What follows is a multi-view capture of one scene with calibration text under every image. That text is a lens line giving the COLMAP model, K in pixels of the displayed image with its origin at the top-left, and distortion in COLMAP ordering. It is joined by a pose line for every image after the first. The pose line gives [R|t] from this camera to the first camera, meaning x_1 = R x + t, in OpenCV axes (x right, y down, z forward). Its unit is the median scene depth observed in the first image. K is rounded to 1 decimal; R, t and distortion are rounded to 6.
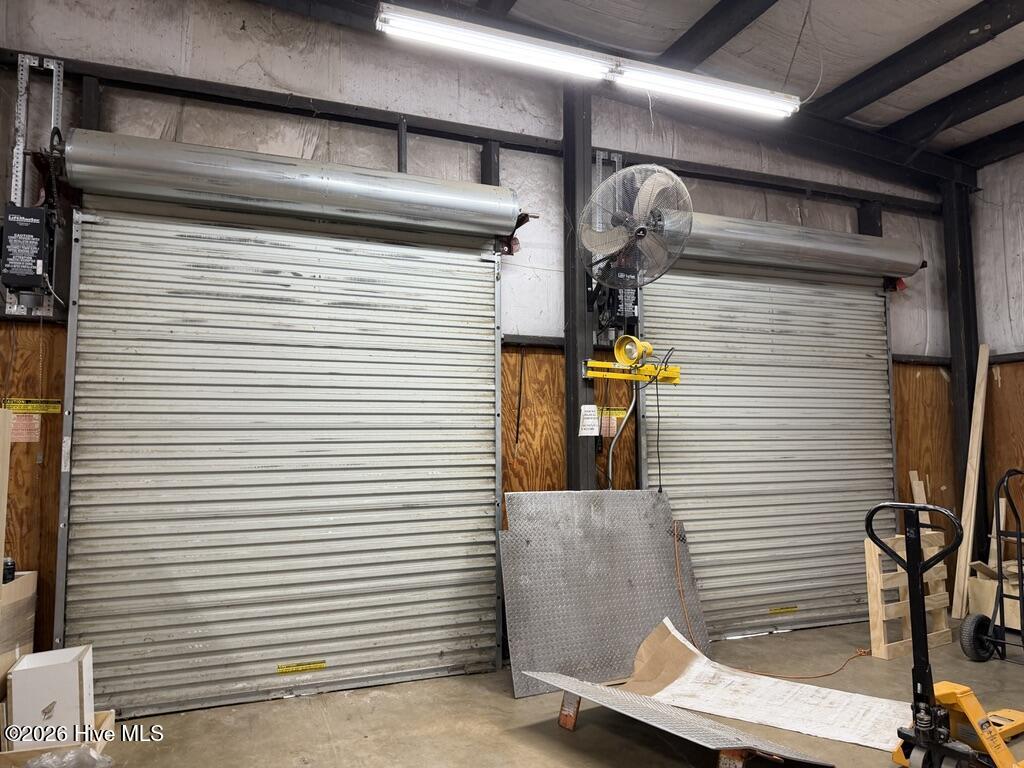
lens RADIAL K [[708.8, 0, 512.0], [0, 708.8, 384.0], [0, 0, 1]] dist [0.075057, -0.099348]
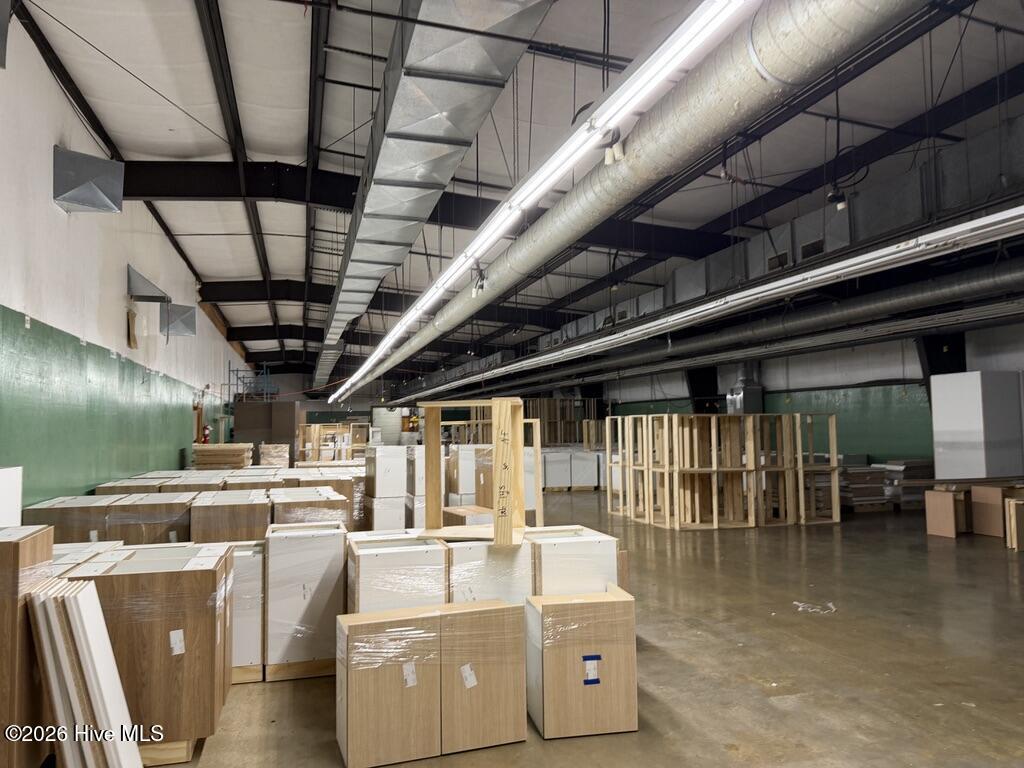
lens RADIAL K [[708.8, 0, 512.0], [0, 708.8, 384.0], [0, 0, 1]] dist [0.075057, -0.099348]
pose [[0.995604, -0.011489, -0.092960, 2.413890], [0.014226, 0.999483, 0.028832, -0.774427], [0.092580, -0.030028, 0.995252, -8.579557]]
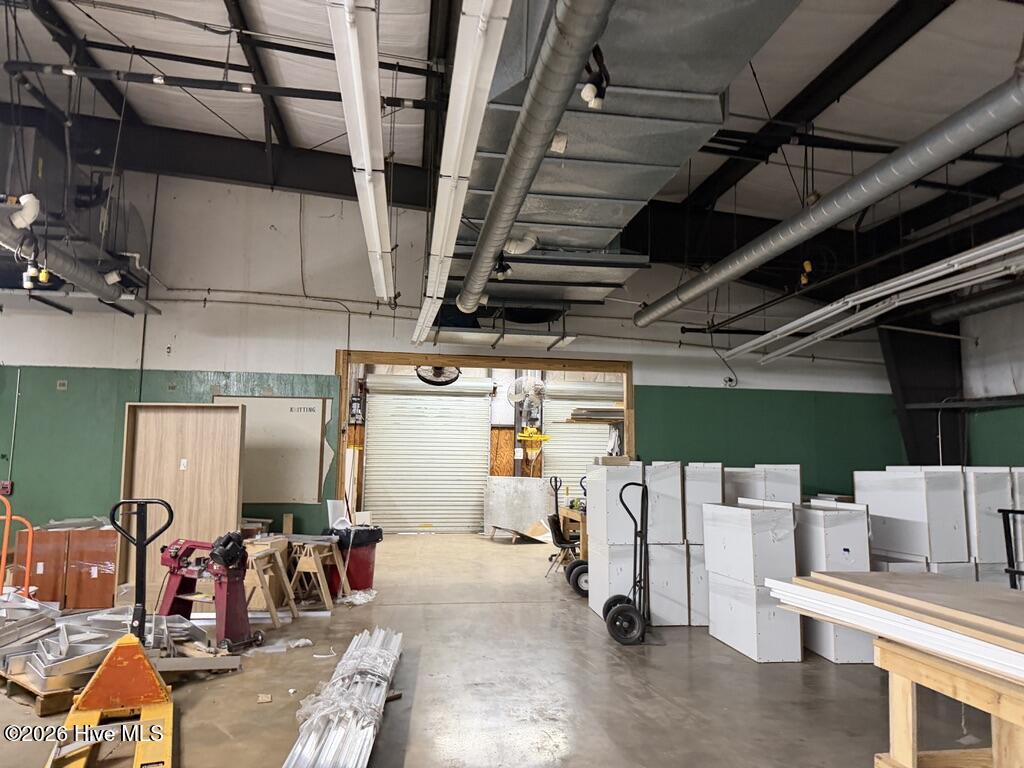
lens RADIAL K [[708.8, 0, 512.0], [0, 708.8, 384.0], [0, 0, 1]] dist [0.075057, -0.099348]
pose [[0.972553, -0.001025, -0.232680, 0.787085], [-0.004410, 0.999729, -0.022836, -0.175464], [0.232641, 0.023235, 0.972285, -1.944143]]
